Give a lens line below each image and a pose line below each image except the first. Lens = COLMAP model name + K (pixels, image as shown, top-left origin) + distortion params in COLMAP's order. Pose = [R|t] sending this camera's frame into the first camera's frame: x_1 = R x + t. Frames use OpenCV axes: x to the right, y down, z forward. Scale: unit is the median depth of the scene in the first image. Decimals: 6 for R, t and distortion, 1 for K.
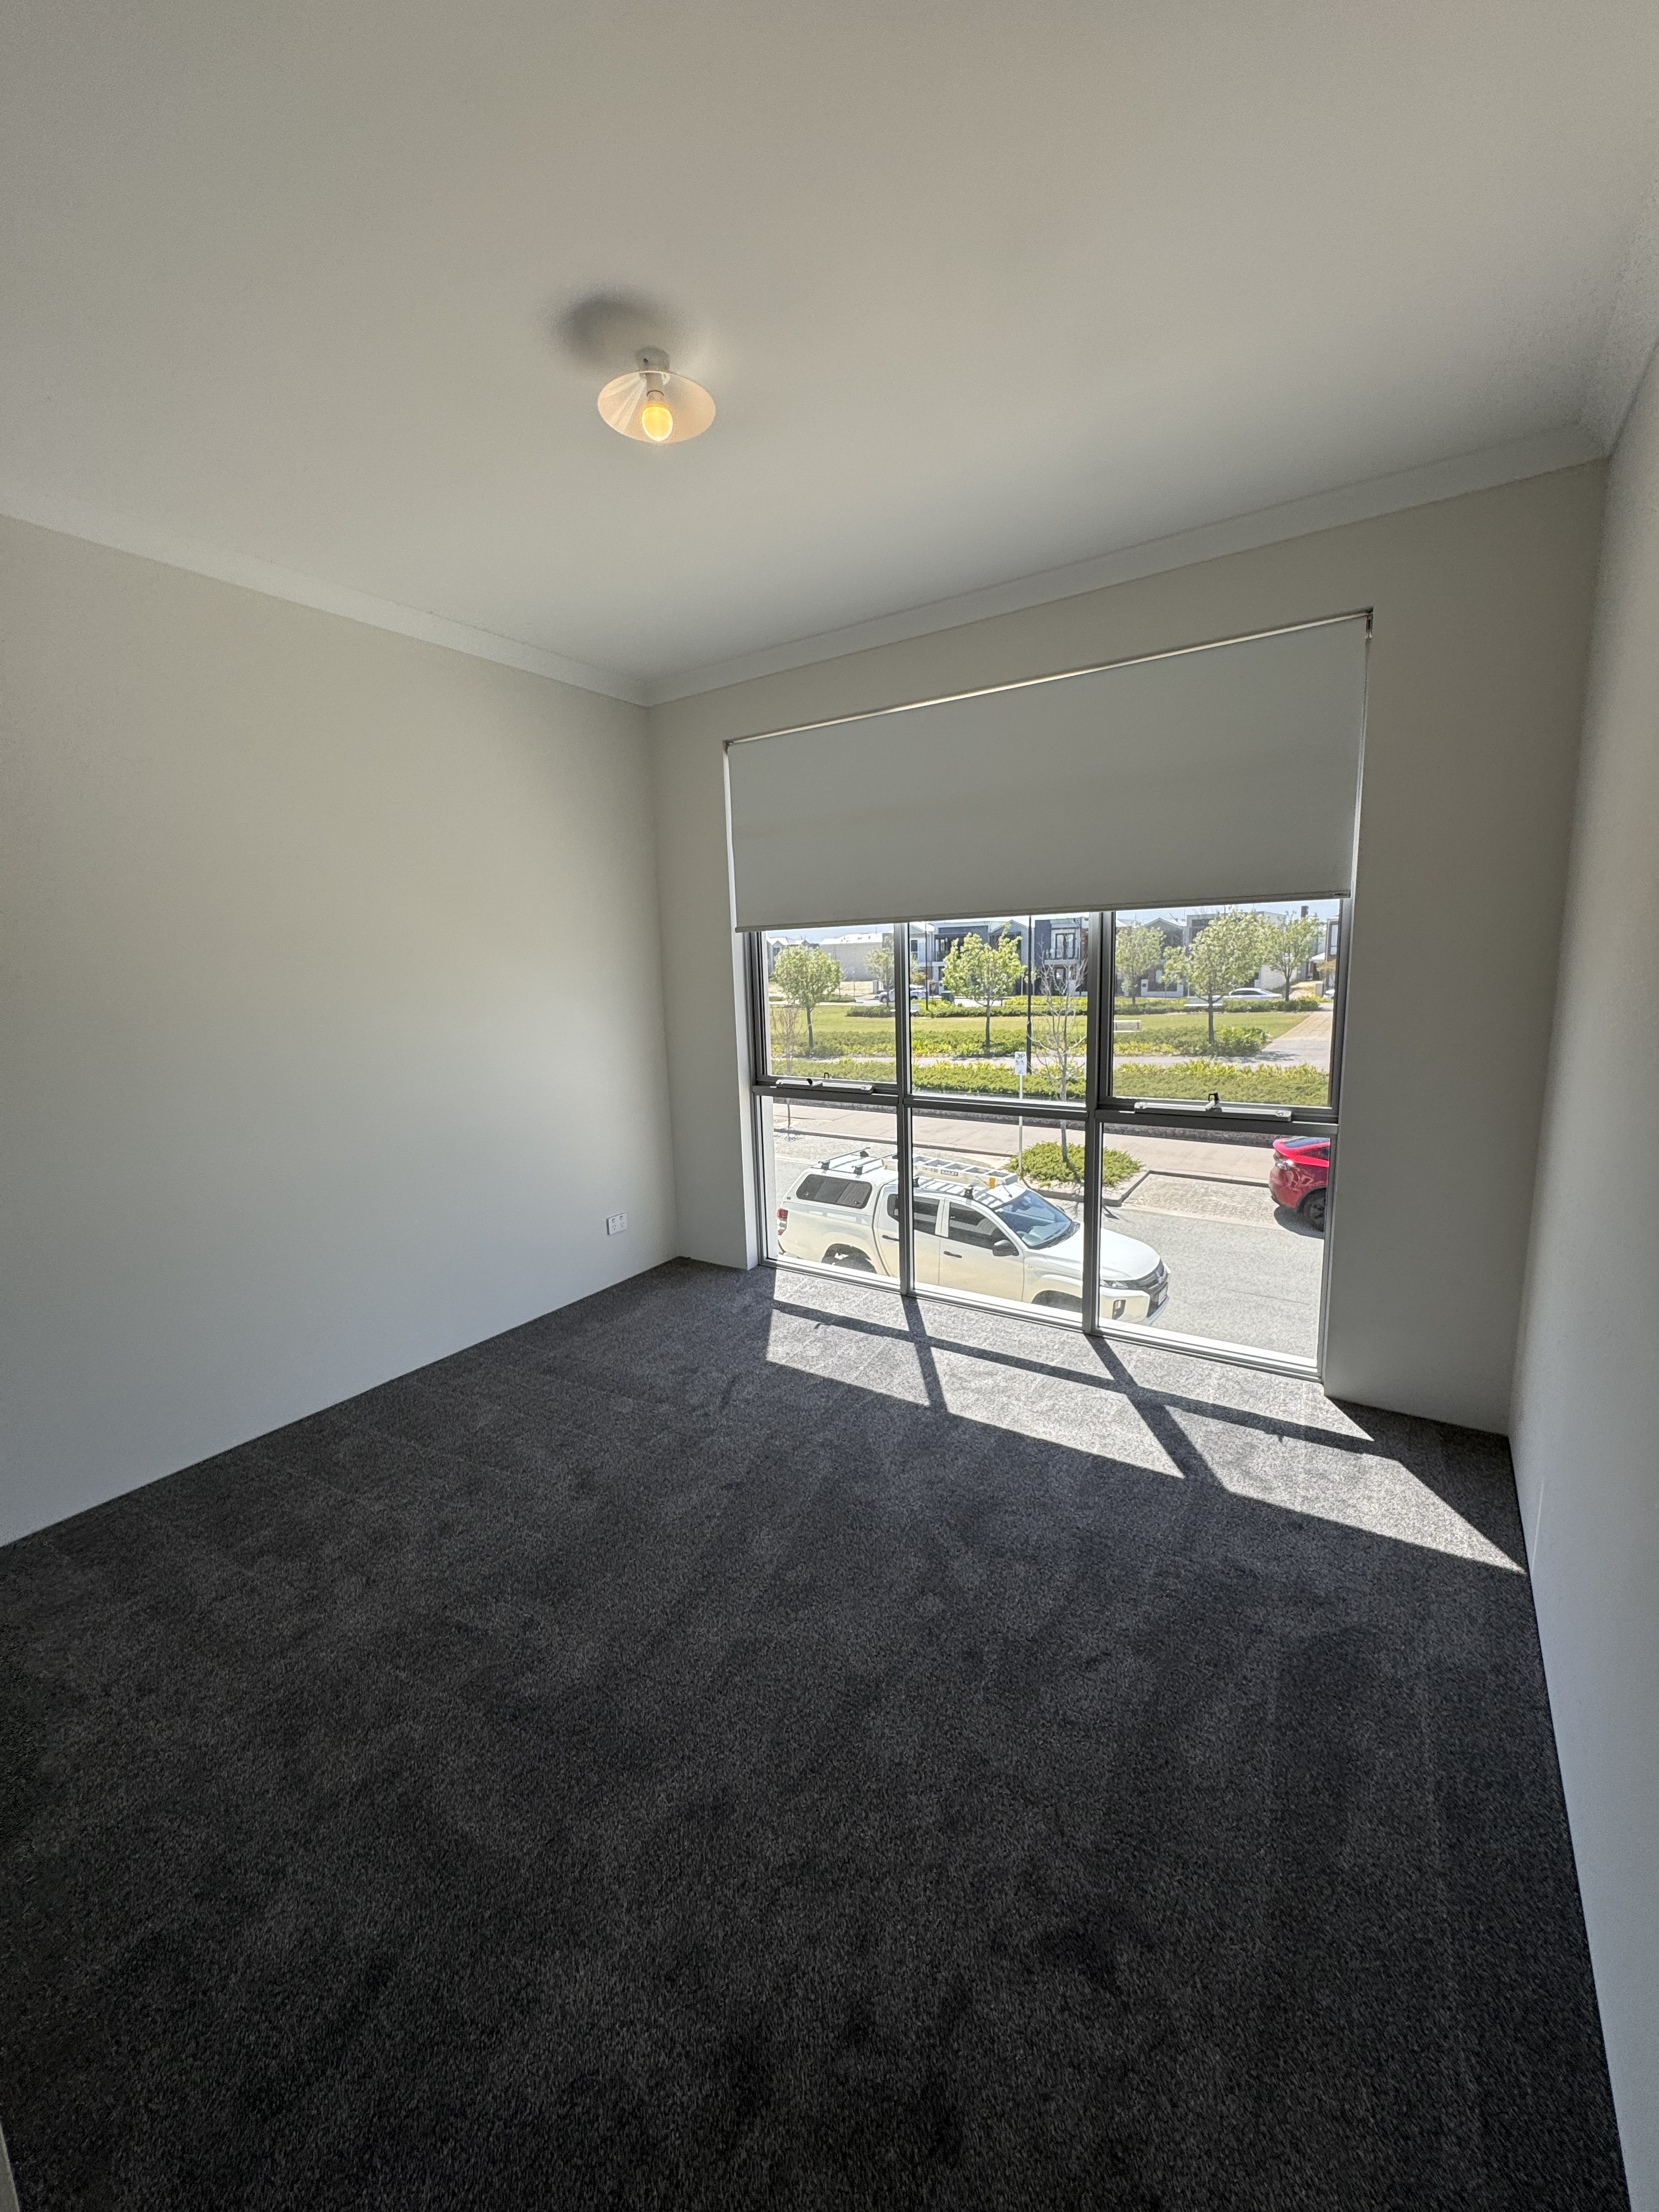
lens RADIAL K [[883.2, 0, 832.7], [0, 883.2, 1102.2], [0, 0, 1]] dist [-0.003043, 0.000204]
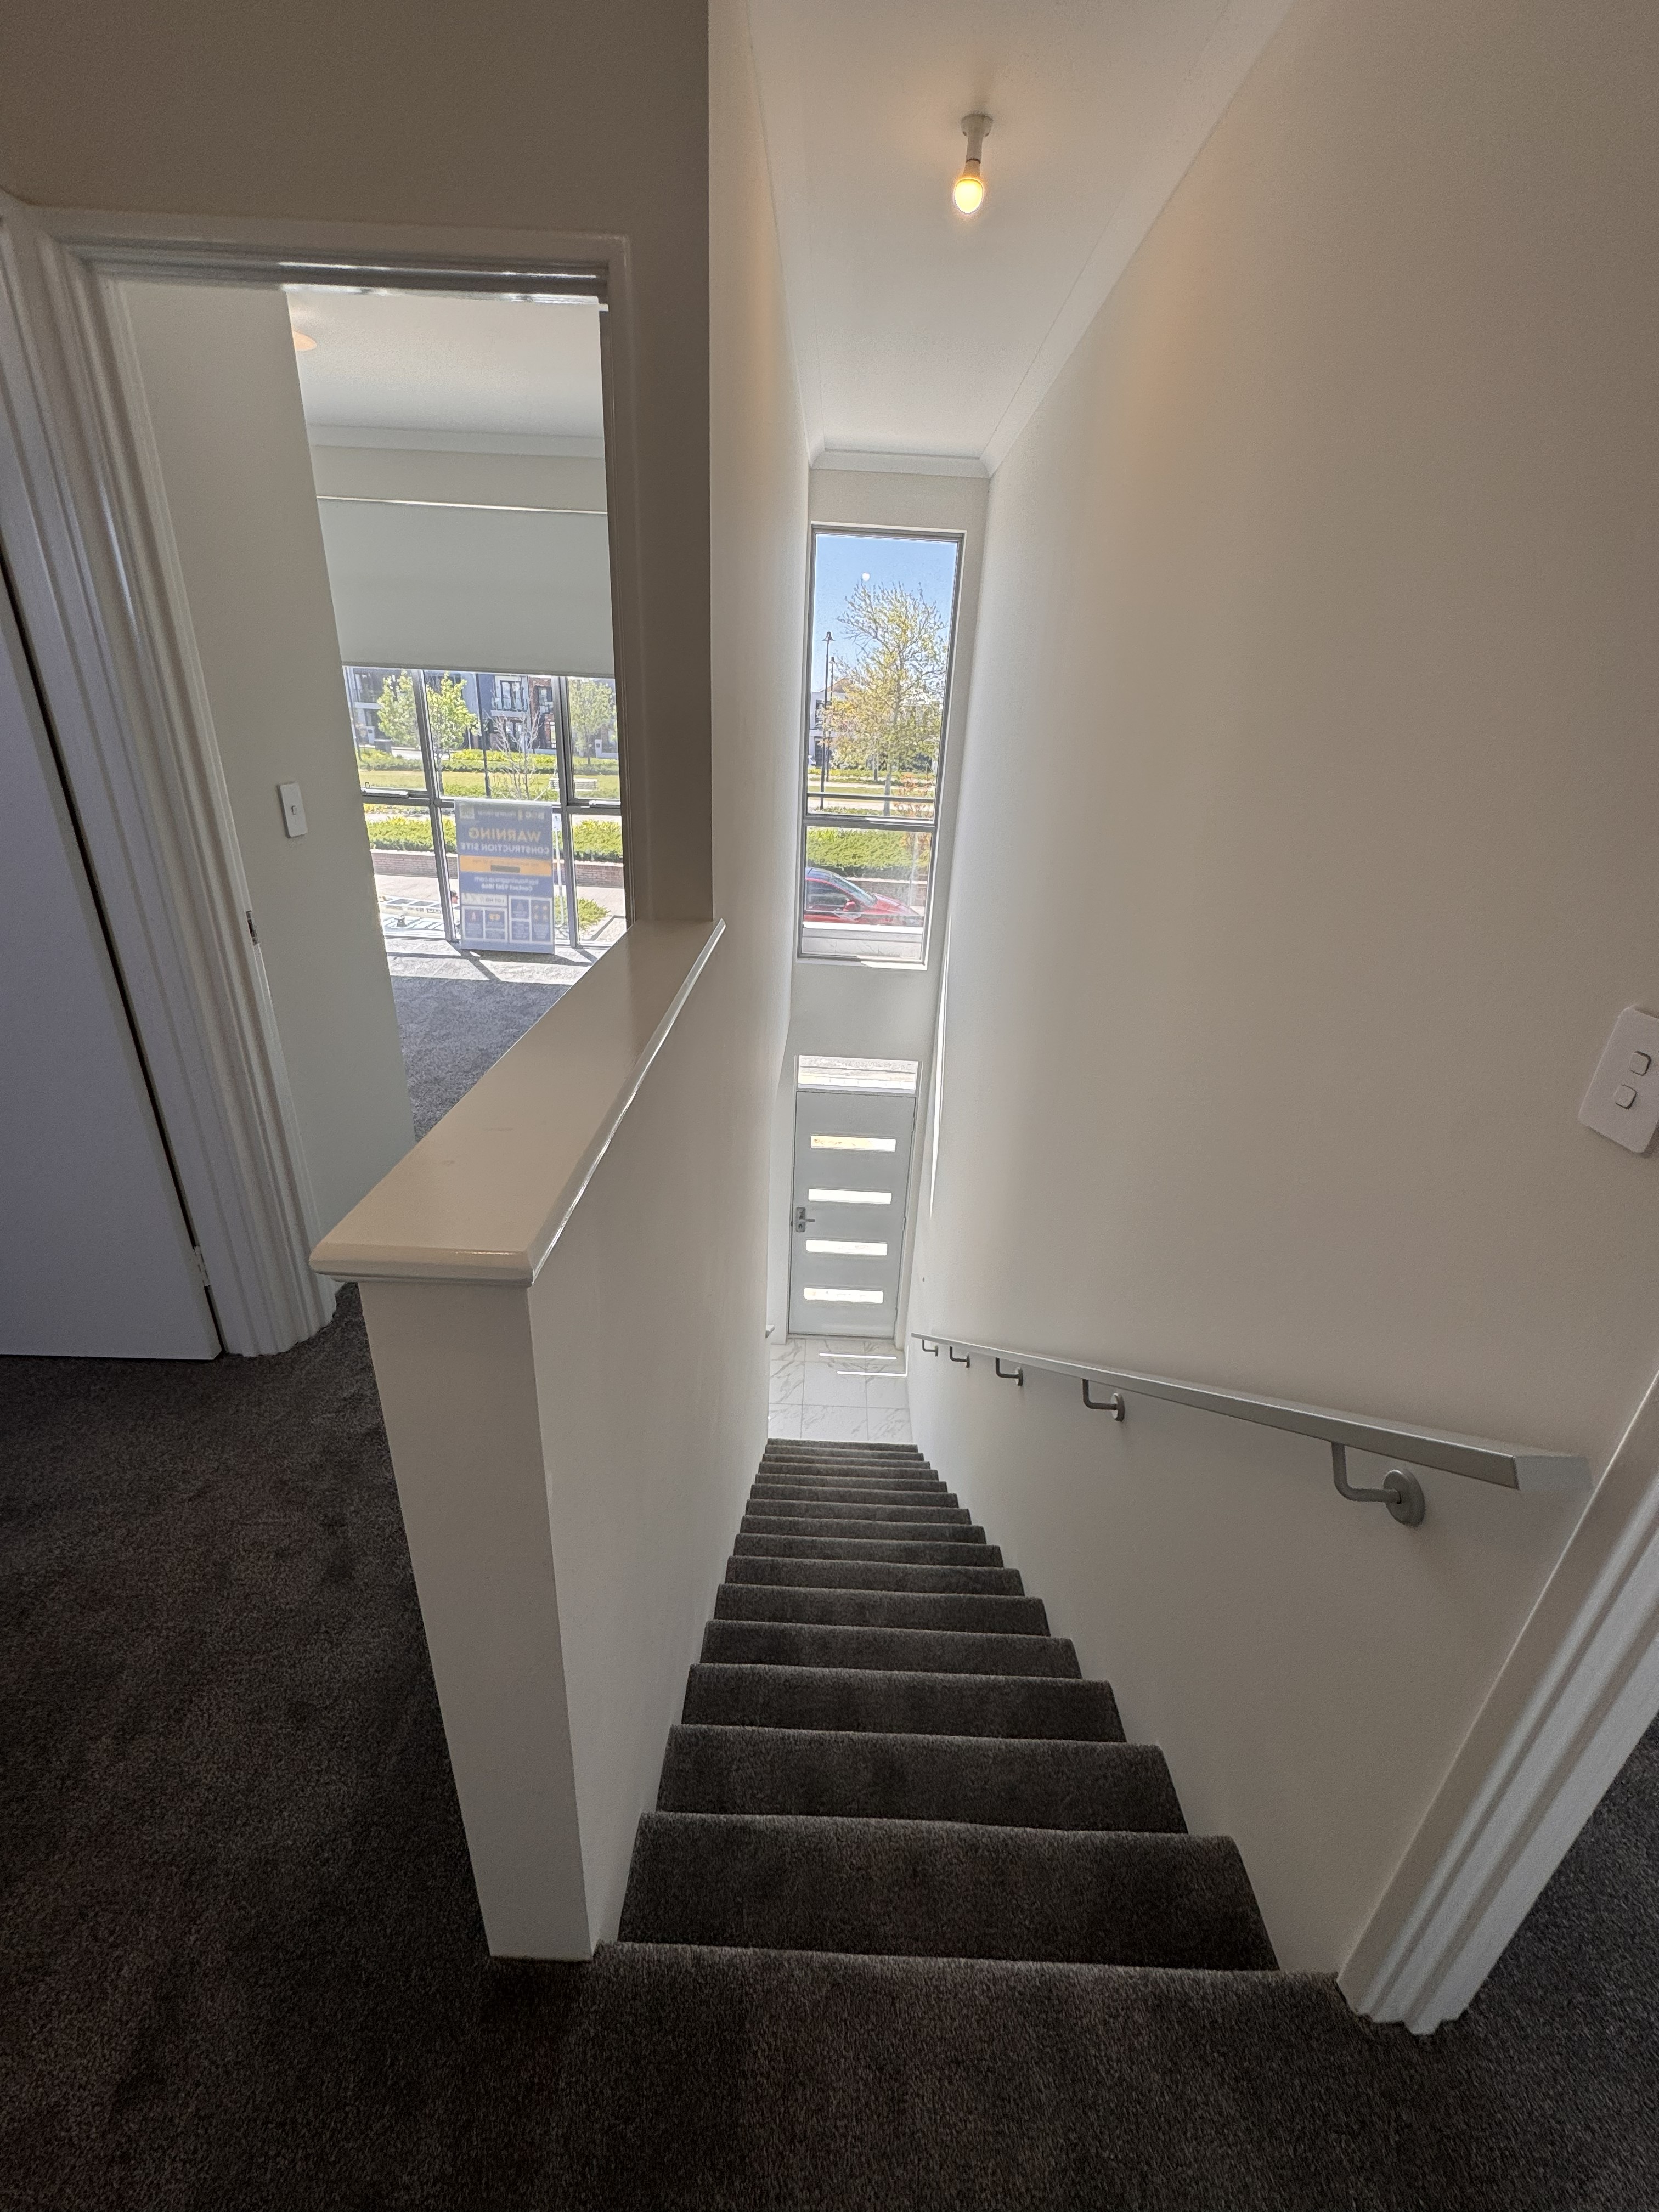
lens RADIAL K [[883.2, 0, 832.7], [0, 883.2, 1102.2], [0, 0, 1]] dist [-0.003043, 0.000204]
pose [[0.836387, -0.151847, 0.526686, -0.044998], [0.014977, 0.966835, 0.254962, 0.024434], [-0.547934, -0.205359, 0.810923, -0.137015]]
